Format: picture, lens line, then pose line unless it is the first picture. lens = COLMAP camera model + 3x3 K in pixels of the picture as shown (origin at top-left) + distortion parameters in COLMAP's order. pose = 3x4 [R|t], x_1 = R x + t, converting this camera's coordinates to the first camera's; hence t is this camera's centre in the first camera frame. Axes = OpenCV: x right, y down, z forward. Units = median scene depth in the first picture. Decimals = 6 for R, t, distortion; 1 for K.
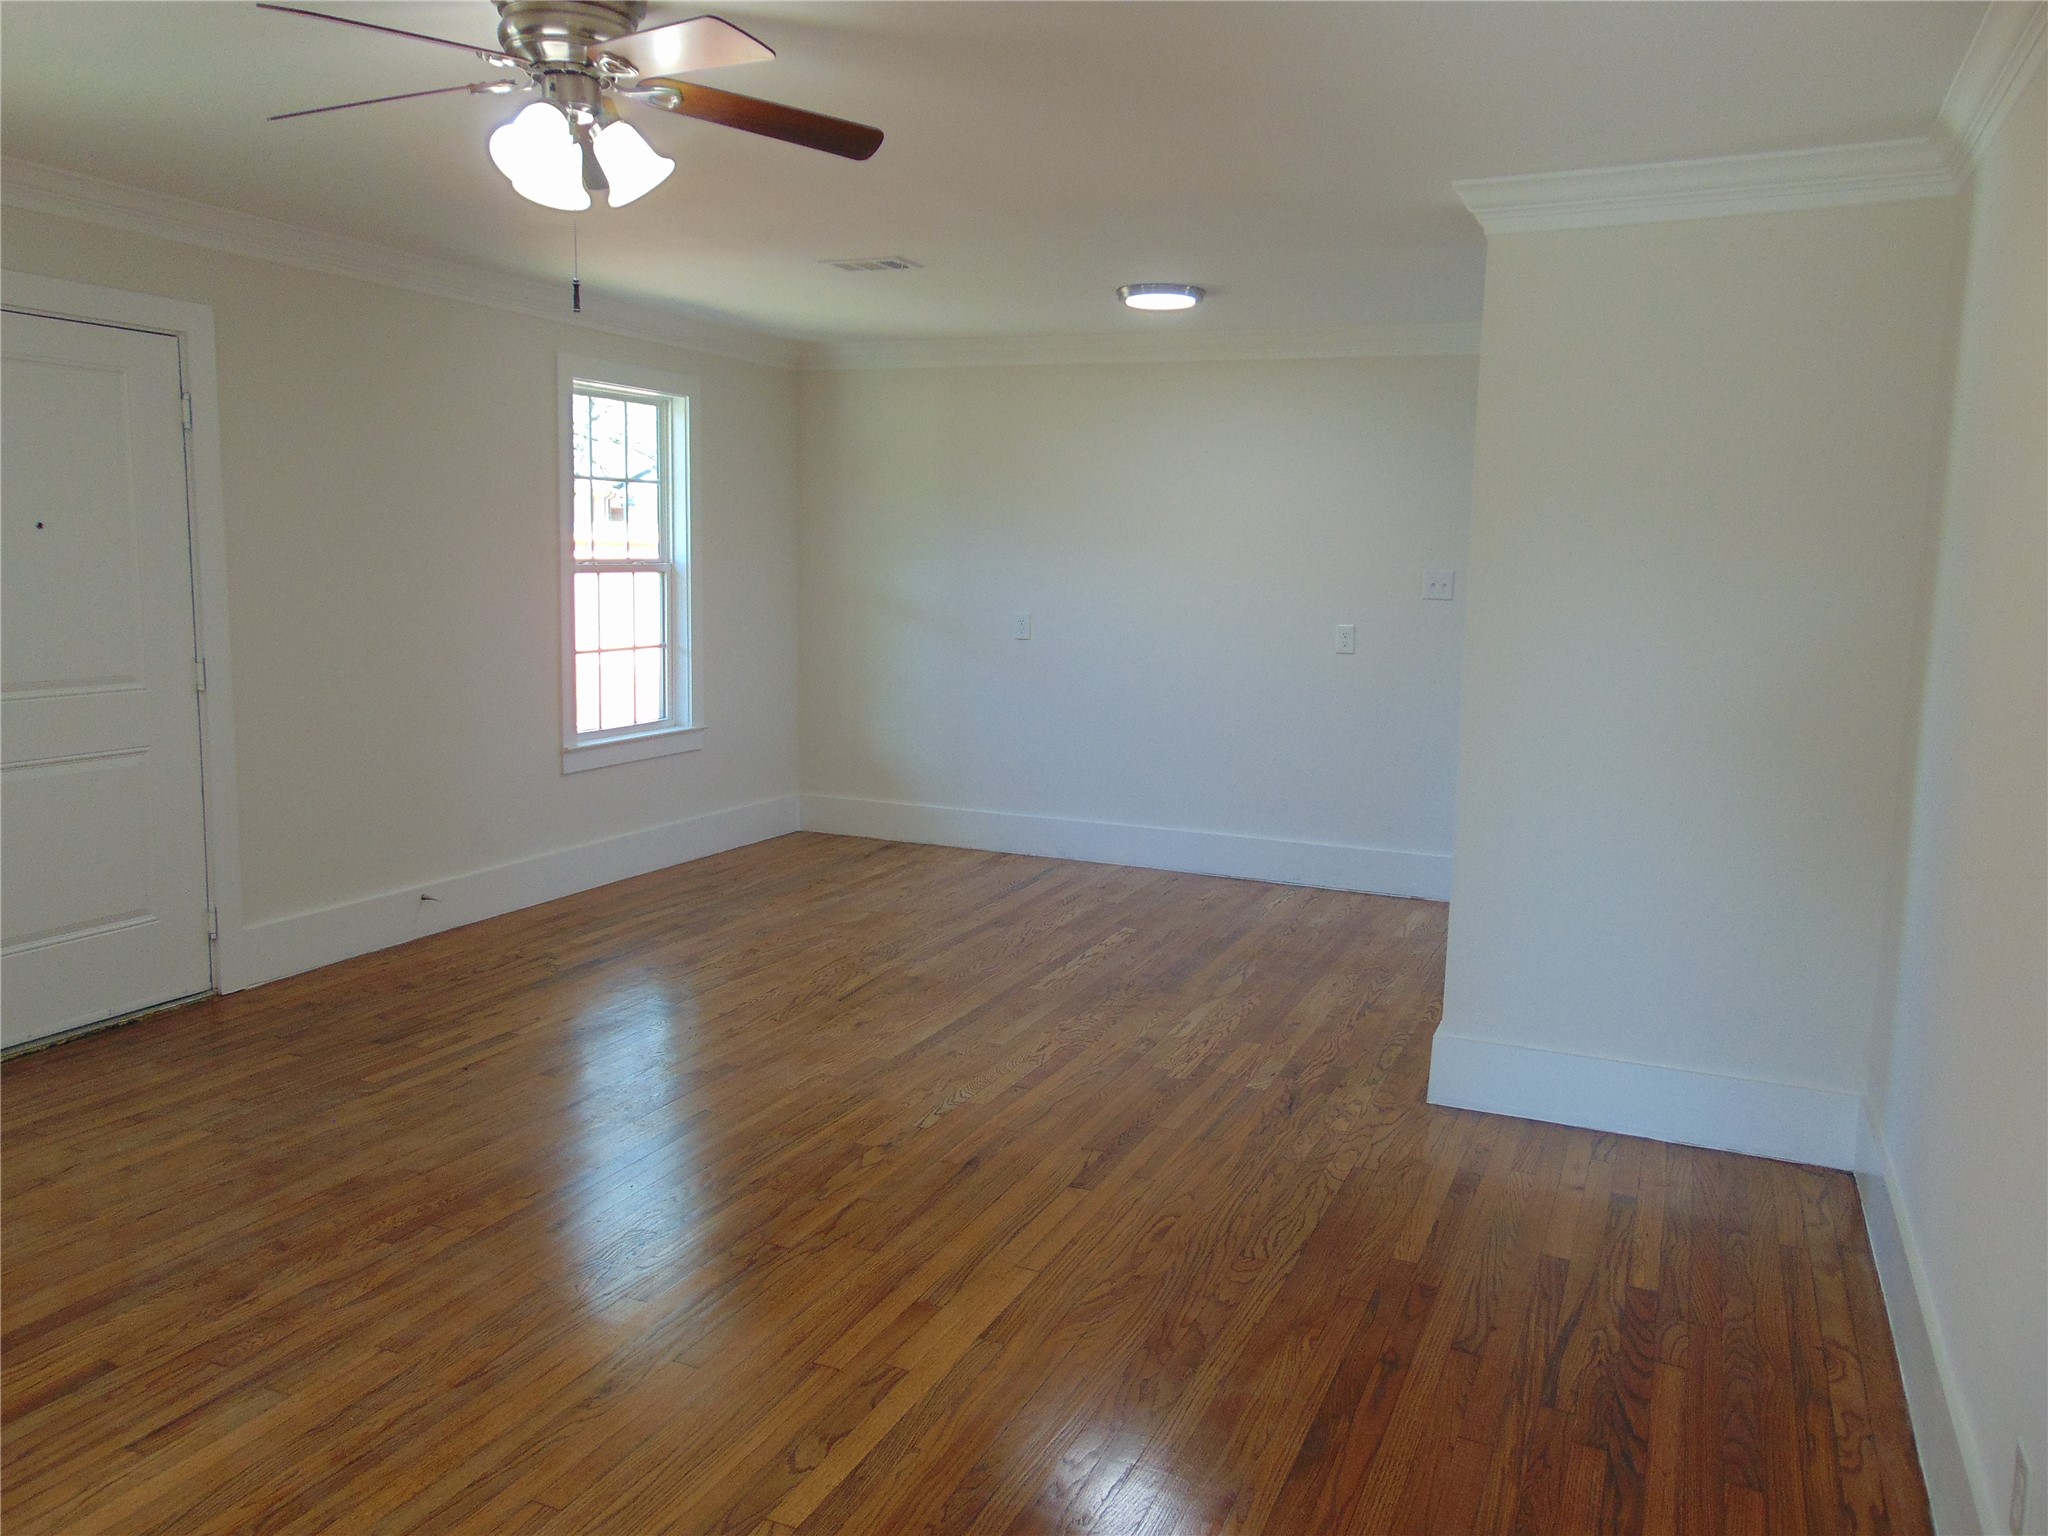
lens RADIAL K [[1510.1, 0, 999.3], [0, 1510.1, 756.4], [0, 0, 1]] dist [0.003933, 0.001496]
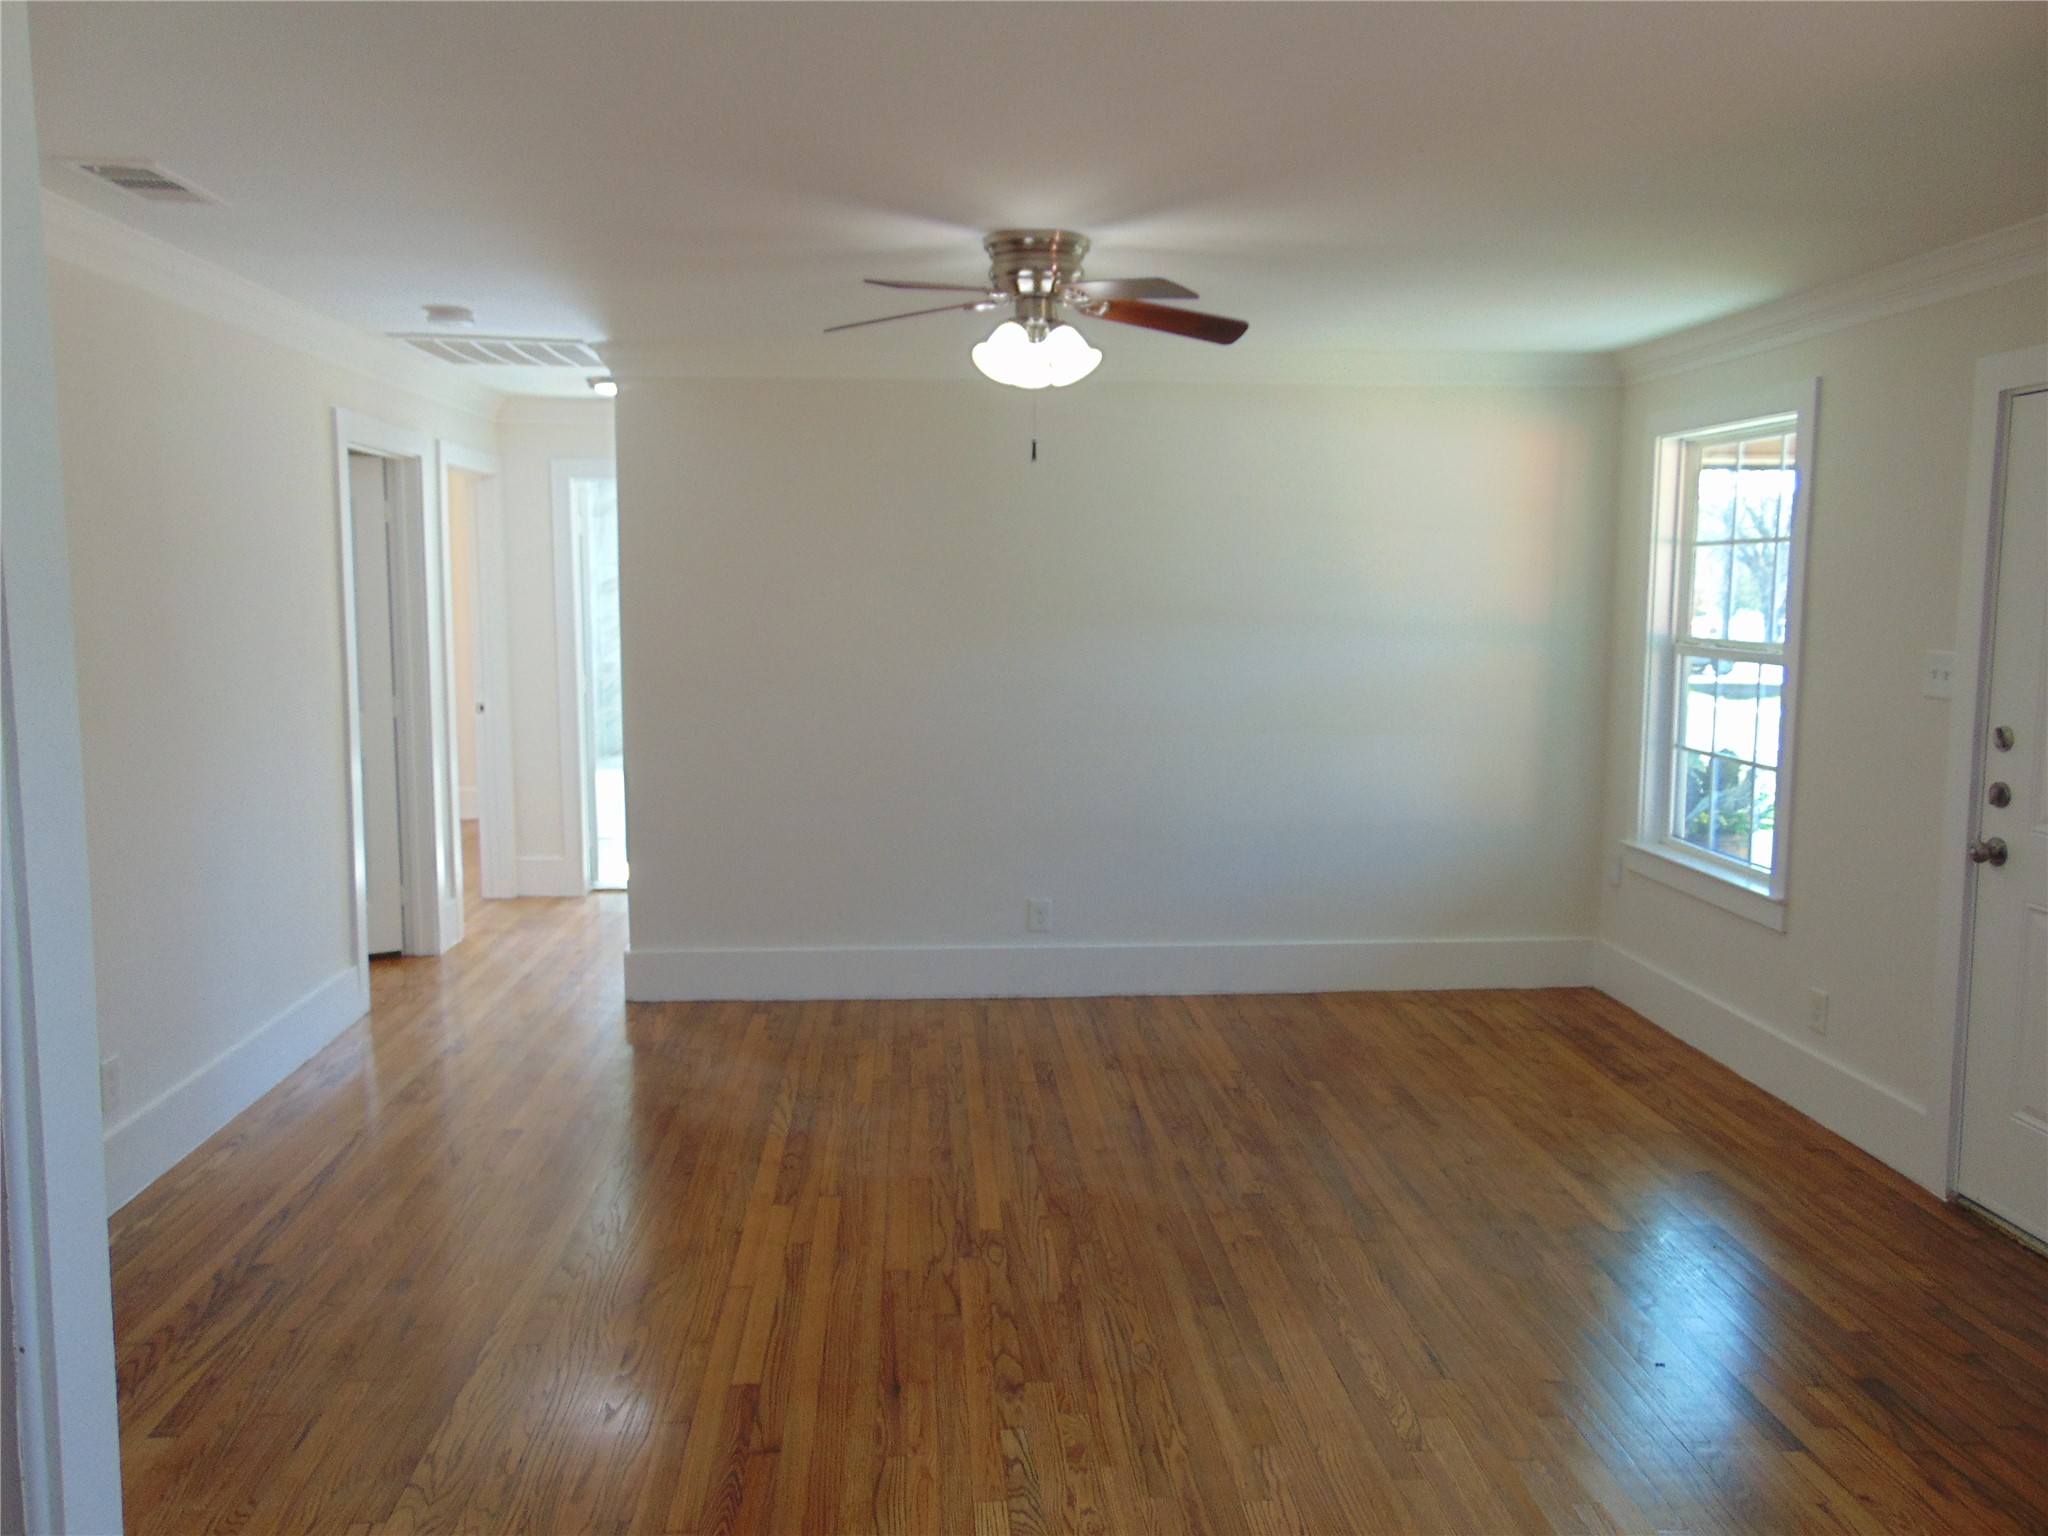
lens RADIAL K [[1510.1, 0, 999.3], [0, 1510.1, 756.4], [0, 0, 1]] dist [0.003933, 0.001496]
pose [[-0.879533, 0.027093, -0.475066, 0.340979], [-0.089454, 0.971163, 0.221000, -0.271688], [0.467354, 0.236874, -0.851746, 1.815069]]
